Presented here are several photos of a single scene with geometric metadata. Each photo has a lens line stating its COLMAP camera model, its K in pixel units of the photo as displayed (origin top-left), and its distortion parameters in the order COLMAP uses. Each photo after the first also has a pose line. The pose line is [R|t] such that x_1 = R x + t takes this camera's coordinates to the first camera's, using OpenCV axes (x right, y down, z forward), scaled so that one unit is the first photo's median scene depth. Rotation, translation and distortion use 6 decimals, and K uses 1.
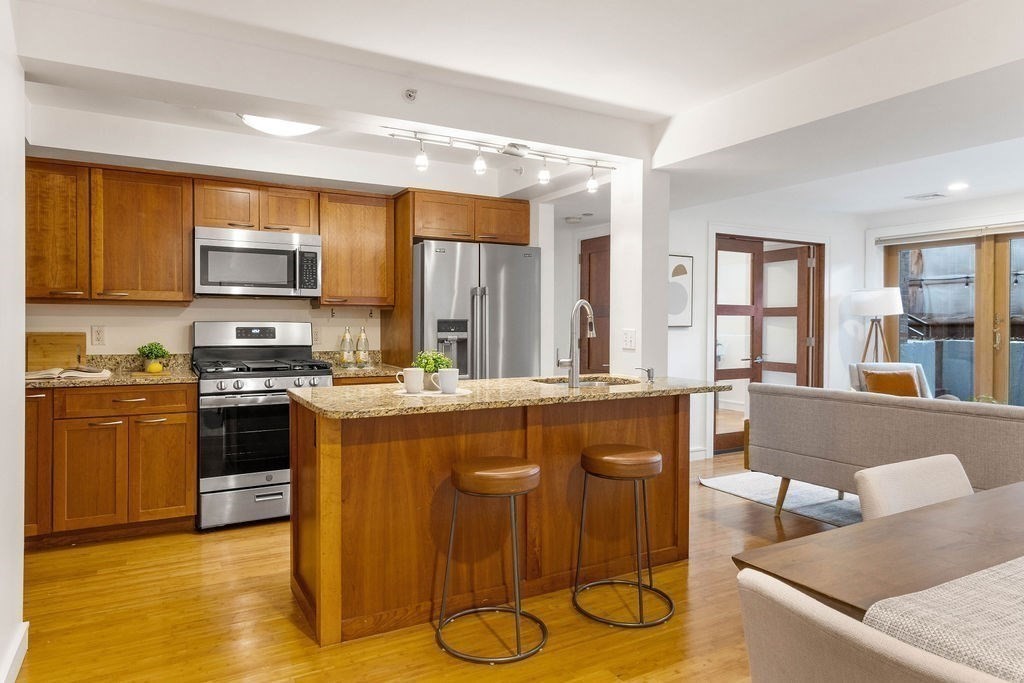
lens RADIAL K [[634.8, 0, 511.4], [0, 634.8, 327.4], [0, 0, 1]] dist [0.001402, -0.000711]
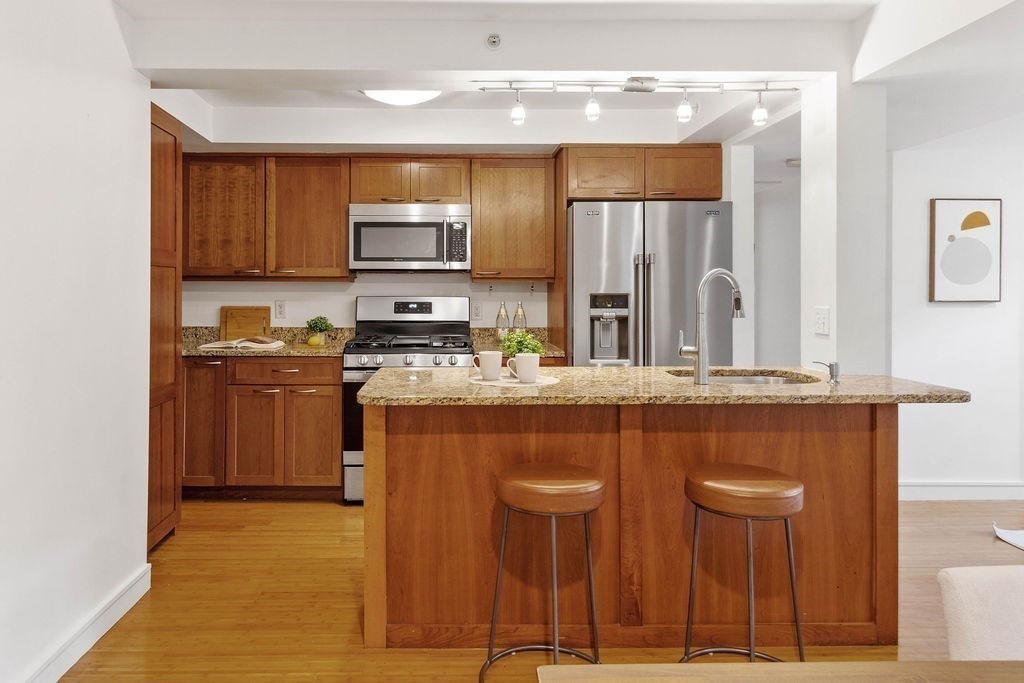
lens RADIAL K [[692.3, 0, 512.0], [0, 692.3, 289.6], [0, 0, 1]] dist [0.003517, -0.000293]
pose [[0.878422, -0.004610, -0.477863, 0.283965], [-0.000734, 0.999939, -0.010996, -0.009204], [0.477885, 0.010009, 0.878366, 0.152447]]
